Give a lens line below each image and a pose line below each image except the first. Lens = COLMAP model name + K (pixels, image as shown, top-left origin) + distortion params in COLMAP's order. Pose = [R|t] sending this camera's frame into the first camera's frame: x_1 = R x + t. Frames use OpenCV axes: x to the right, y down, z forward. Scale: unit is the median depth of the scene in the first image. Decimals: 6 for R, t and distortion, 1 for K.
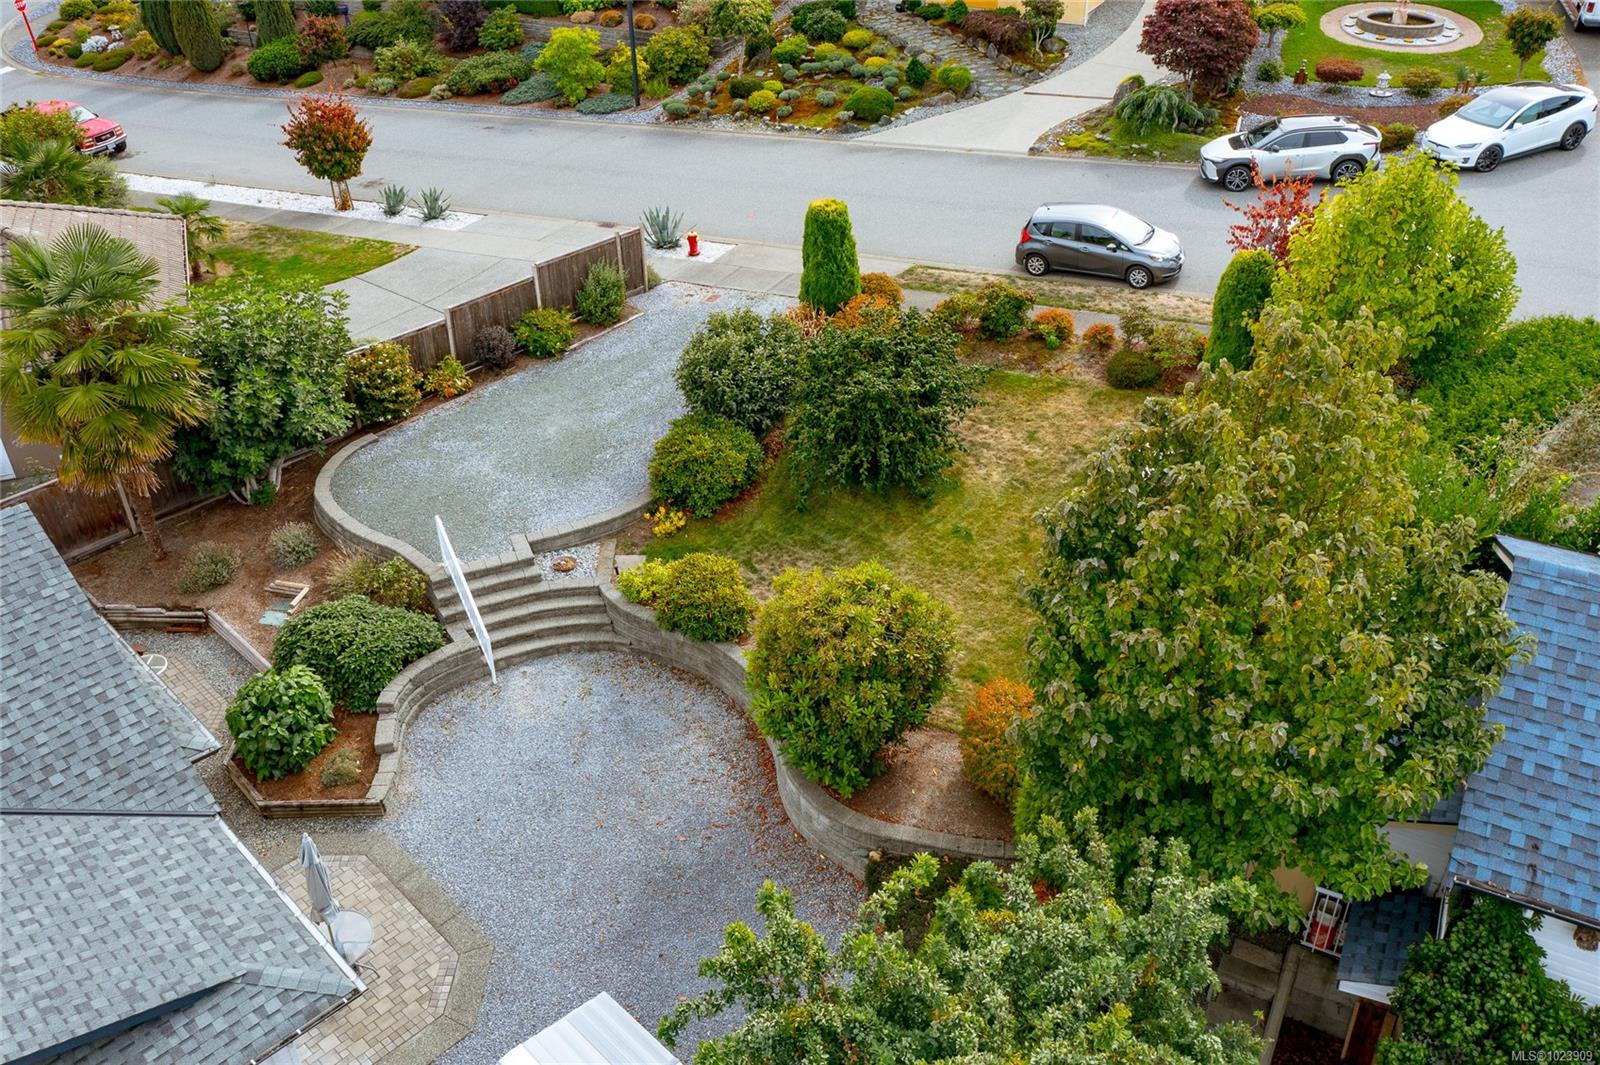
lens RADIAL K [[1316.1, 0, 820.4], [0, 1316.1, 535.5], [0, 0, 1]] dist [-0.005024, 0.013102]
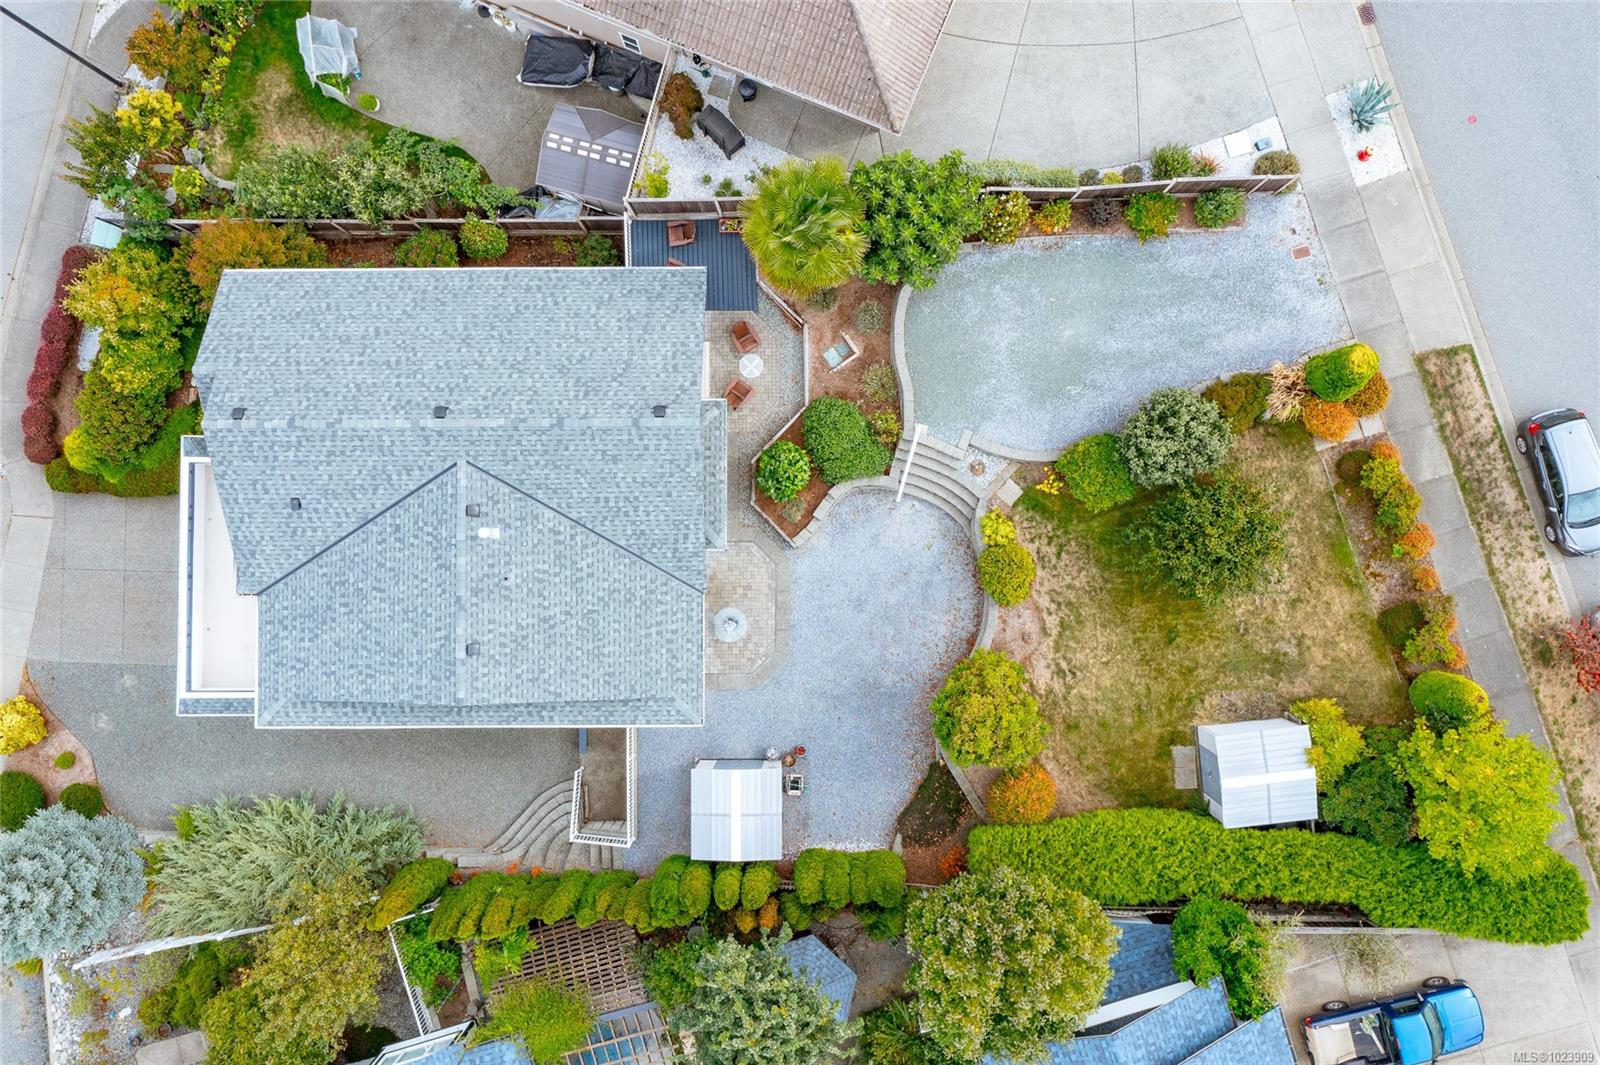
lens RADIAL K [[1316.1, 0, 820.4], [0, 1316.1, 535.5], [0, 0, 1]] dist [-0.005024, 0.013102]
pose [[0.699814, 0.714101, 0.017892, -0.336854], [-0.392244, 0.363223, 0.845112, -1.369748], [0.596996, -0.598439, 0.534290, -0.001001]]
